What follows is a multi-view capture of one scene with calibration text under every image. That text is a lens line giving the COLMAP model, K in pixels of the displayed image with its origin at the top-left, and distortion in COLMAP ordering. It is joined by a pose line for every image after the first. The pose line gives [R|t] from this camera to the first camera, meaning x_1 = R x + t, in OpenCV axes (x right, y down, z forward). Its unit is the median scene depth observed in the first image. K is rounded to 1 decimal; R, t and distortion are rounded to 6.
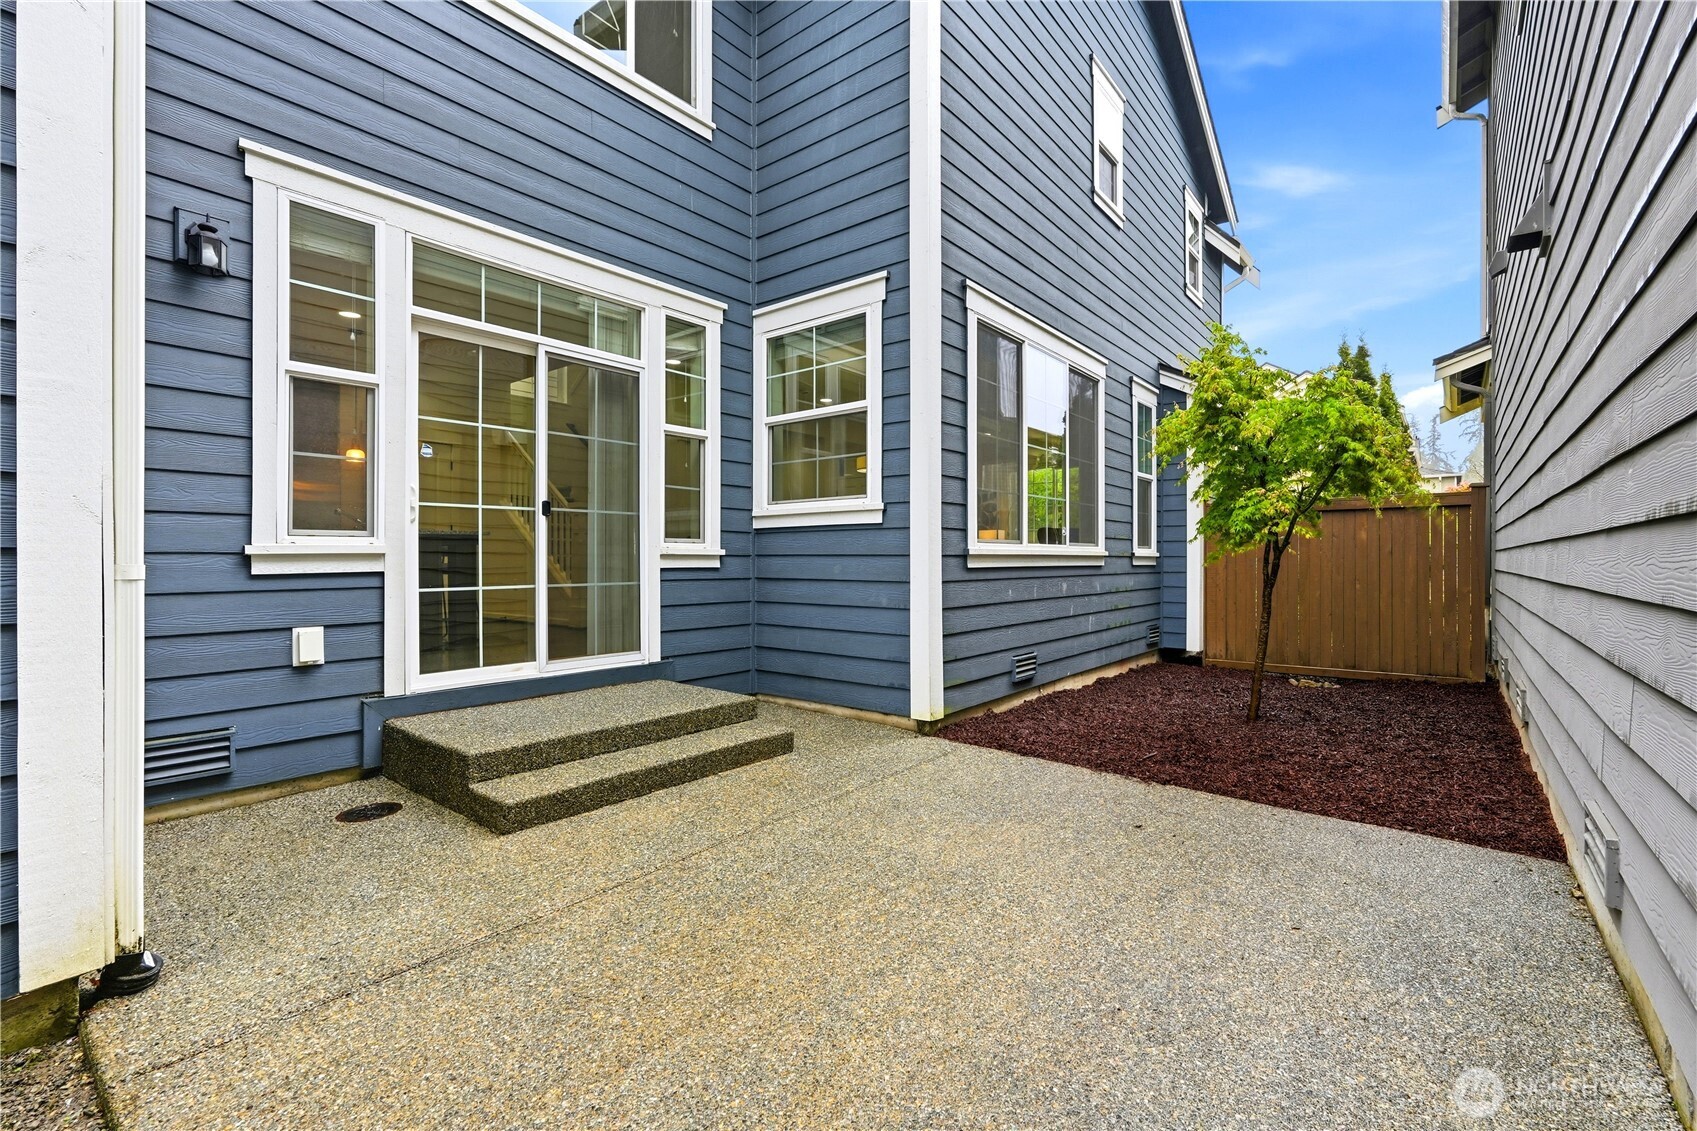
lens RADIAL K [[741.3, 0, 850.2], [0, 741.3, 563.7], [0, 0, 1]] dist [-0.019285, 0.009864]
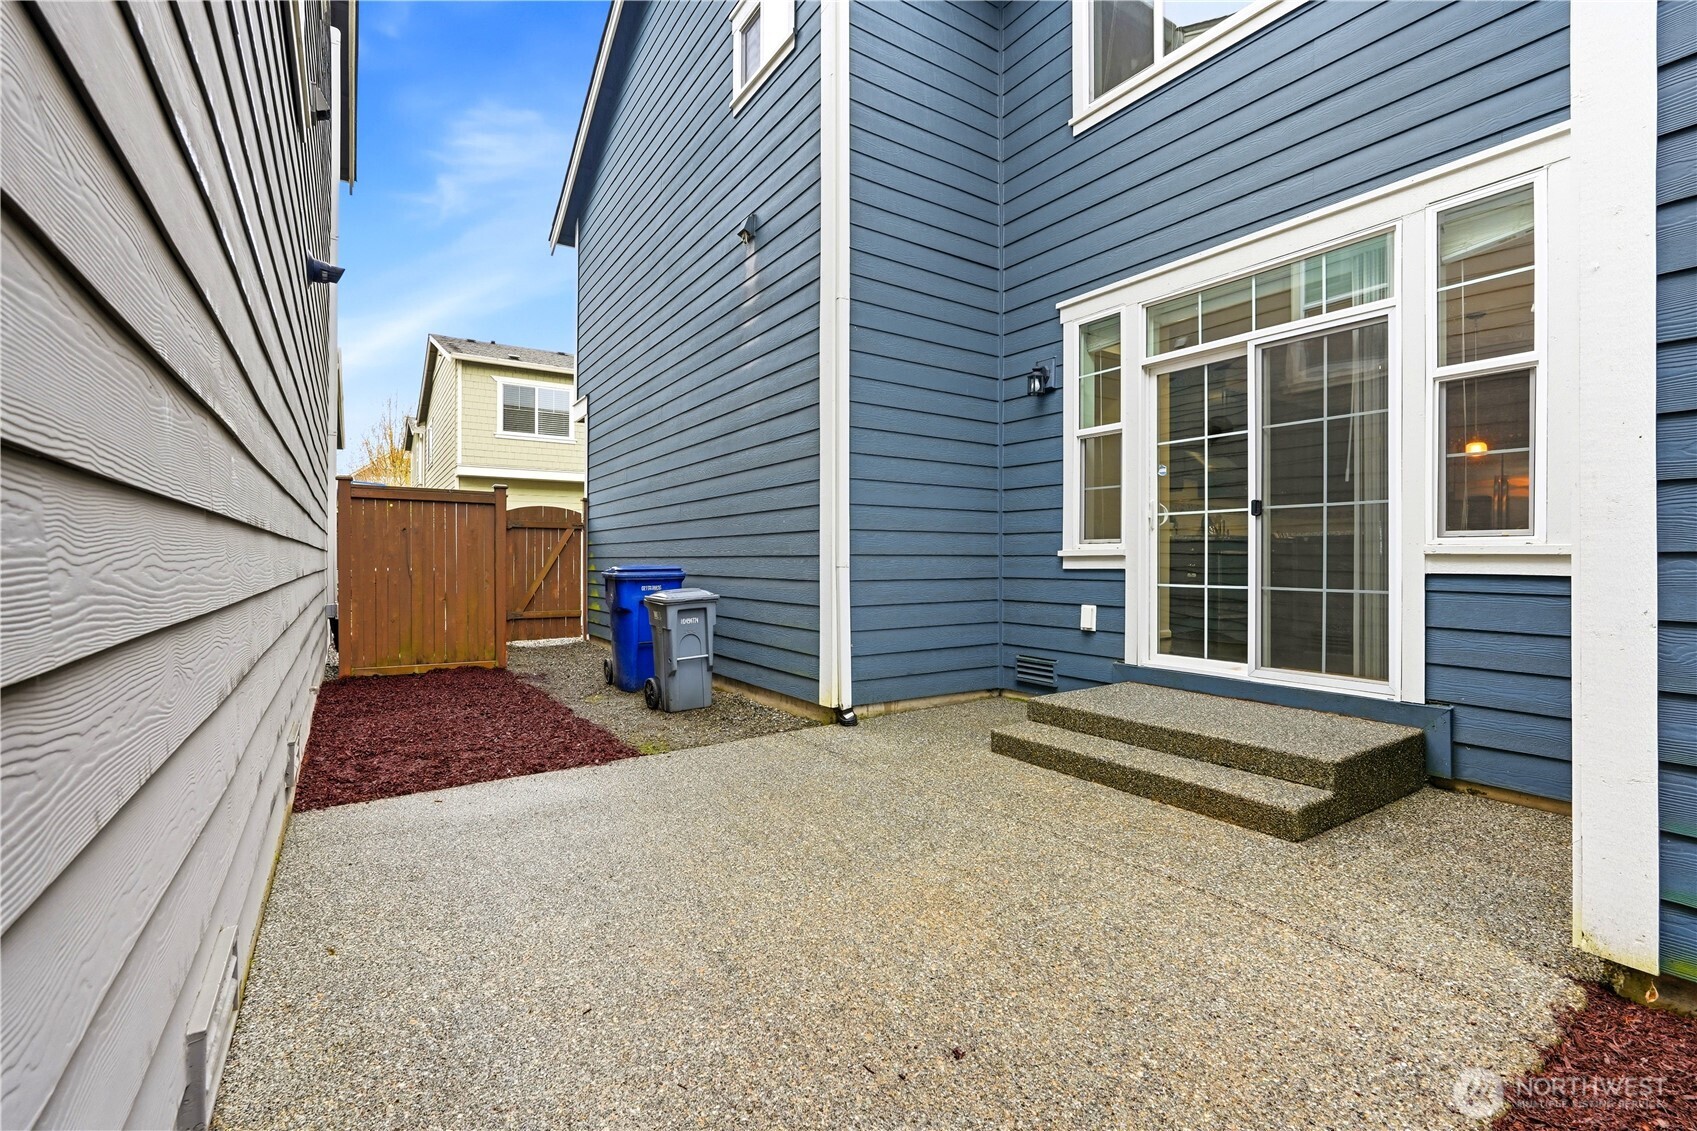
lens RADIAL K [[741.3, 0, 850.2], [0, 741.3, 563.7], [0, 0, 1]] dist [-0.019285, 0.009864]
pose [[-0.286421, 0.006599, -0.958081, 0.786163], [-0.009130, 0.999912, 0.009616, -0.007041], [0.958060, 0.011501, -0.286336, 0.910099]]
